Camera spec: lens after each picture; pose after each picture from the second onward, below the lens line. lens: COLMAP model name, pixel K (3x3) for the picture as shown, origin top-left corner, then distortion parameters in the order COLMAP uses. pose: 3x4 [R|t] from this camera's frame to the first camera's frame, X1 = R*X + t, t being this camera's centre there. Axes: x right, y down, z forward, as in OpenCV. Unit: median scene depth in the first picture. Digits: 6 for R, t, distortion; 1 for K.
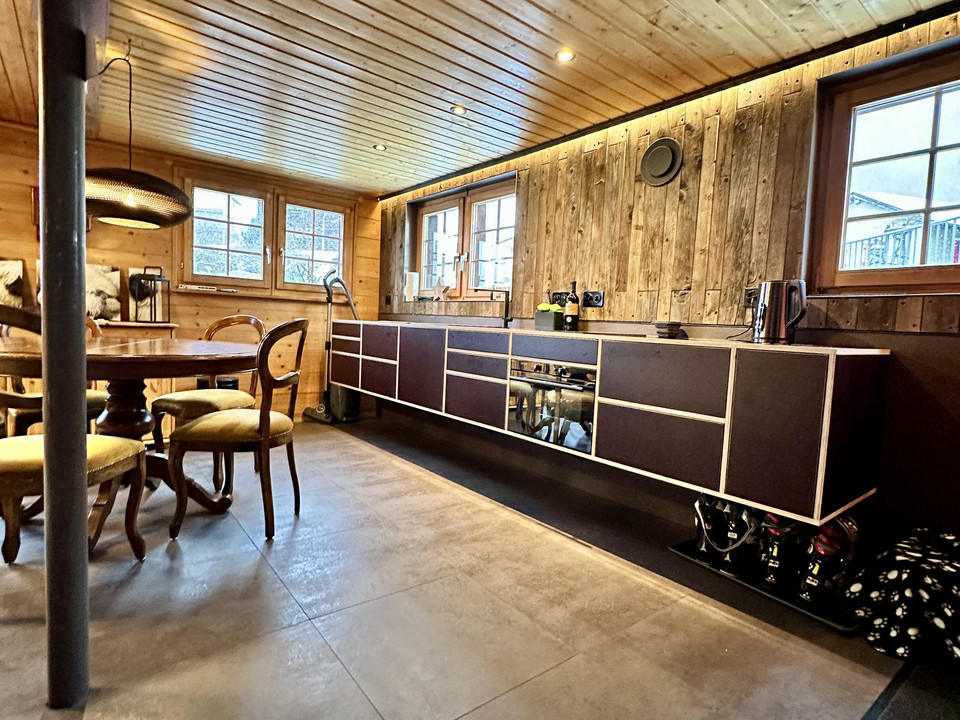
lens RADIAL K [[508.3, 0, 482.6], [0, 508.3, 358.3], [0, 0, 1]] dist [-0.003225, -0.001146]
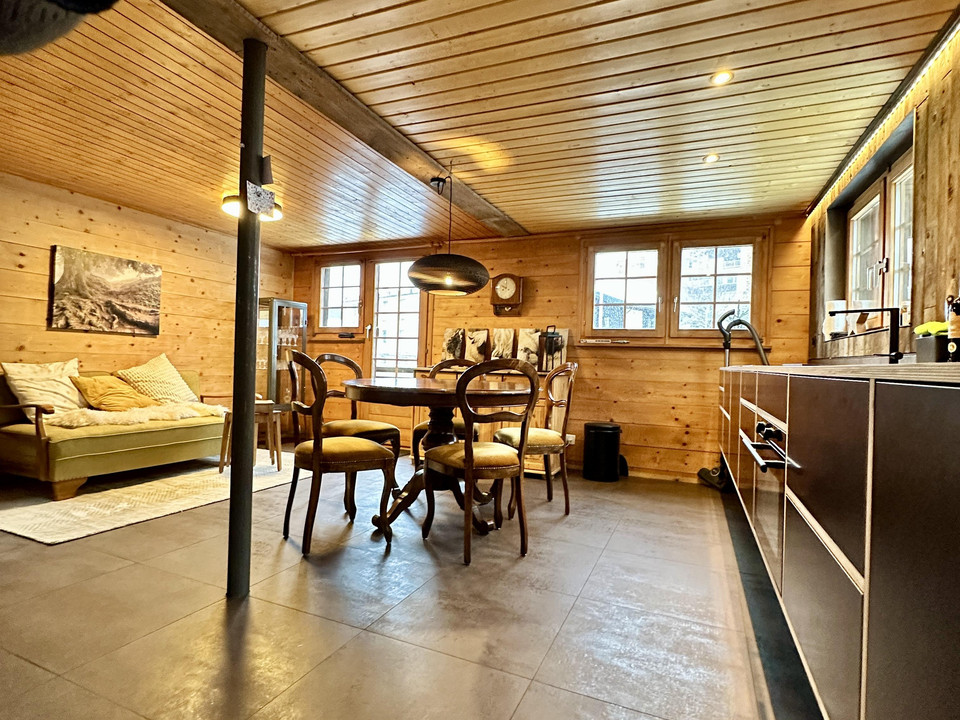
lens RADIAL K [[508.3, 0, 478.4], [0, 508.3, 361.3], [0, 0, 1]] dist [-0.003225, -0.001146]
pose [[0.473669, -0.034453, -0.880029, 0.276554], [-0.066024, 0.995034, -0.074492, 0.004177], [0.878225, 0.093387, 0.469042, 0.244365]]
